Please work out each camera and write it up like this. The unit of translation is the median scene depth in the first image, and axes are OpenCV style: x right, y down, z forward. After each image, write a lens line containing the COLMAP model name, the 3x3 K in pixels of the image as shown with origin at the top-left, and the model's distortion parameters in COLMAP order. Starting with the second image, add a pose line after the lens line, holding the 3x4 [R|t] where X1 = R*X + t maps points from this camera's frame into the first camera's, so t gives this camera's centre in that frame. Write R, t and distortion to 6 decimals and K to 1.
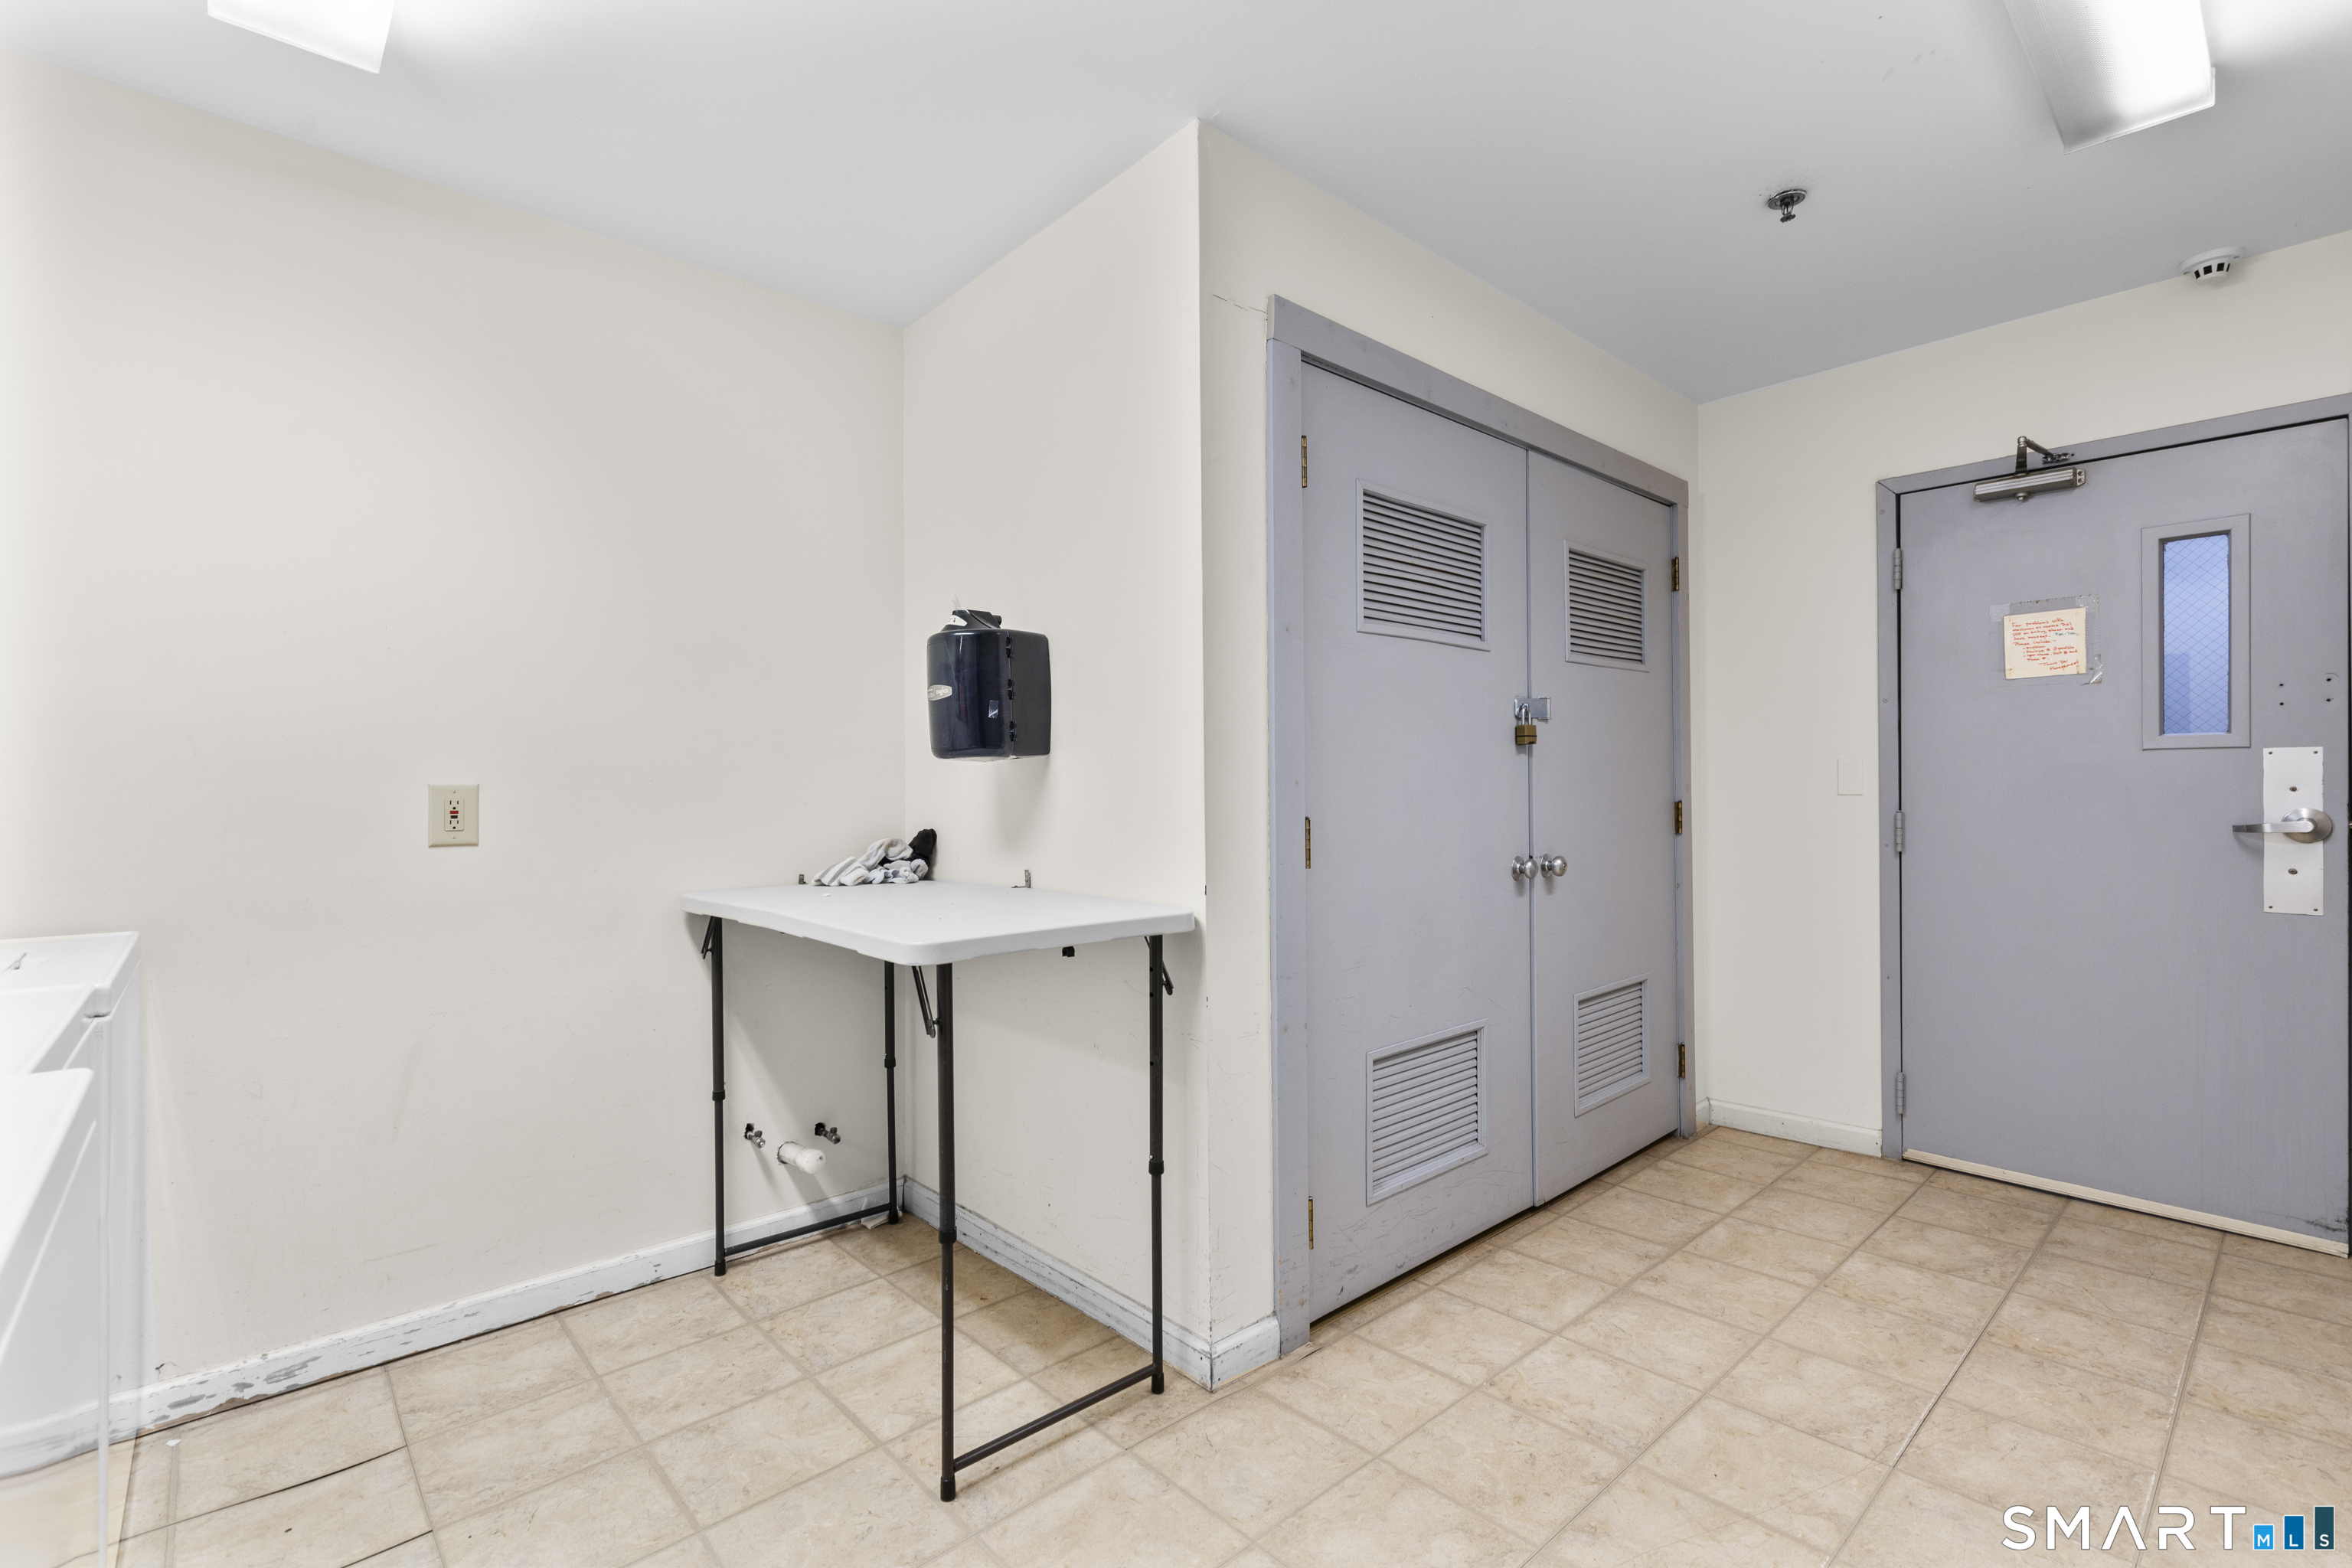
lens RADIAL K [[1056.5, 0, 1187.6], [0, 1056.5, 786.7], [0, 0, 1]] dist [0.000556, -0.000026]
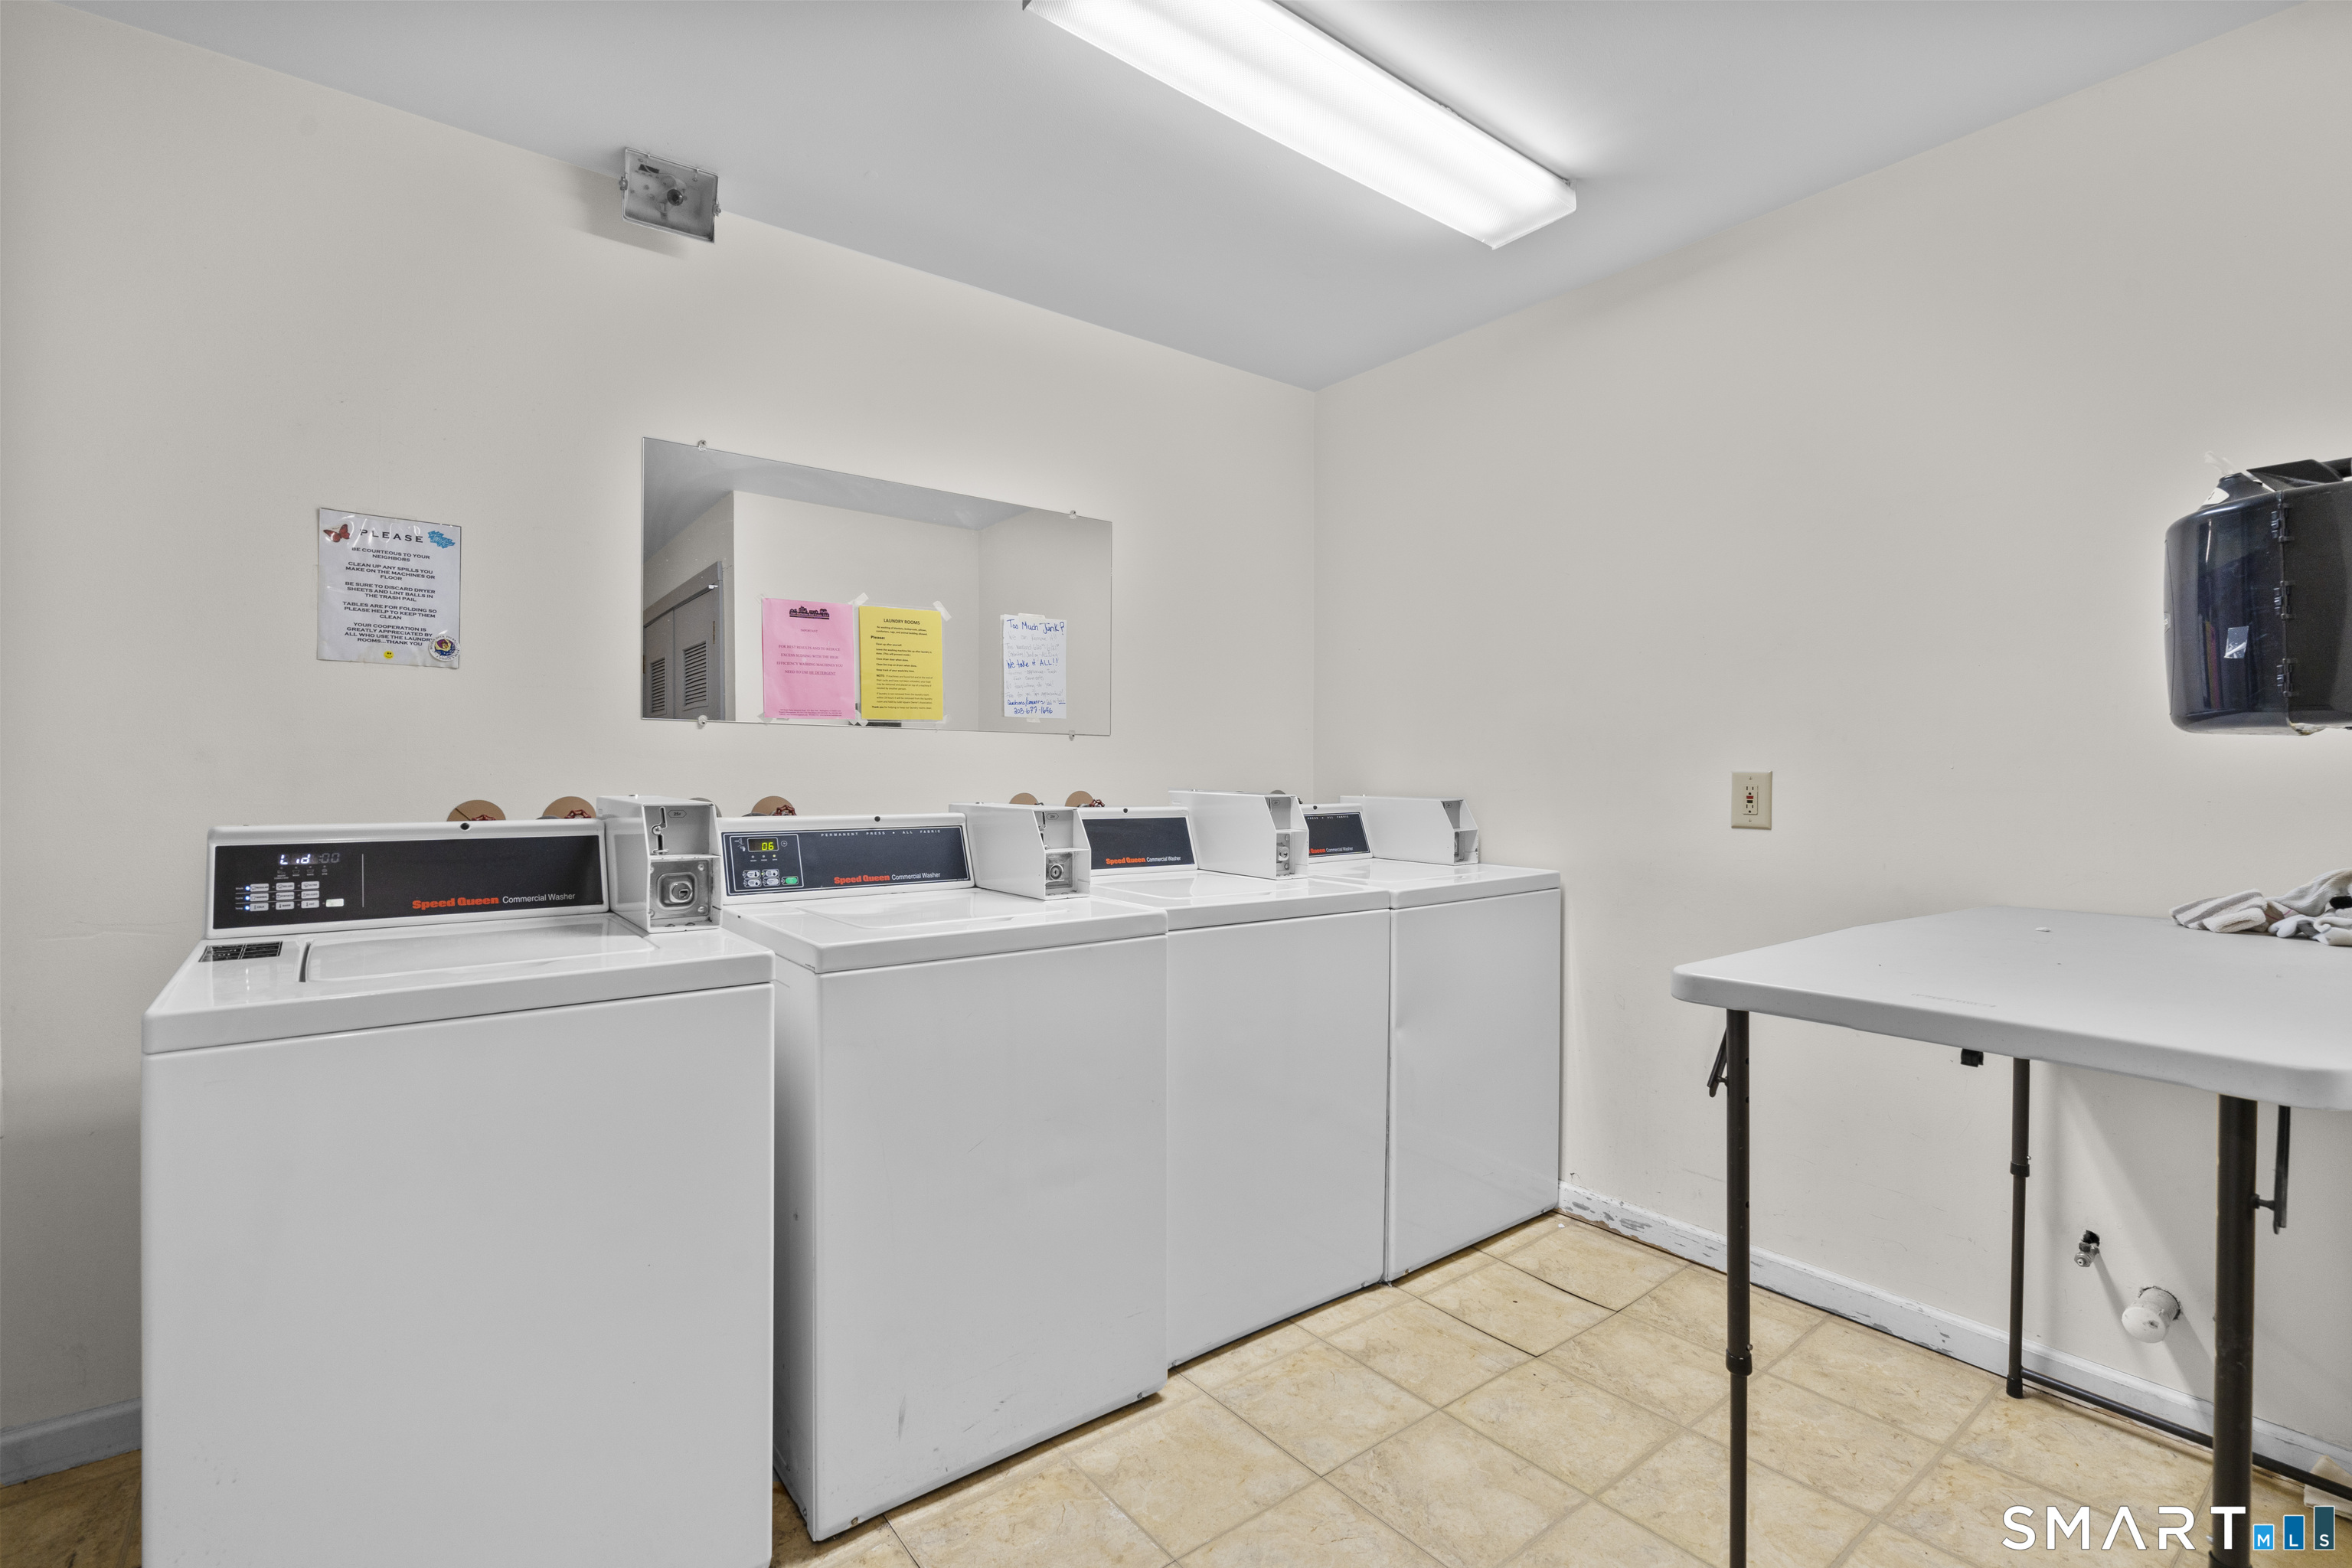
lens RADIAL K [[1056.5, 0, 1187.6], [0, 1056.5, 786.7], [0, 0, 1]] dist [0.000556, -0.000026]
pose [[-0.074177, 0.019007, -0.997064, 0.429657], [-0.001618, 0.999815, 0.019179, -0.006477], [0.997244, 0.003036, -0.074133, 0.500904]]
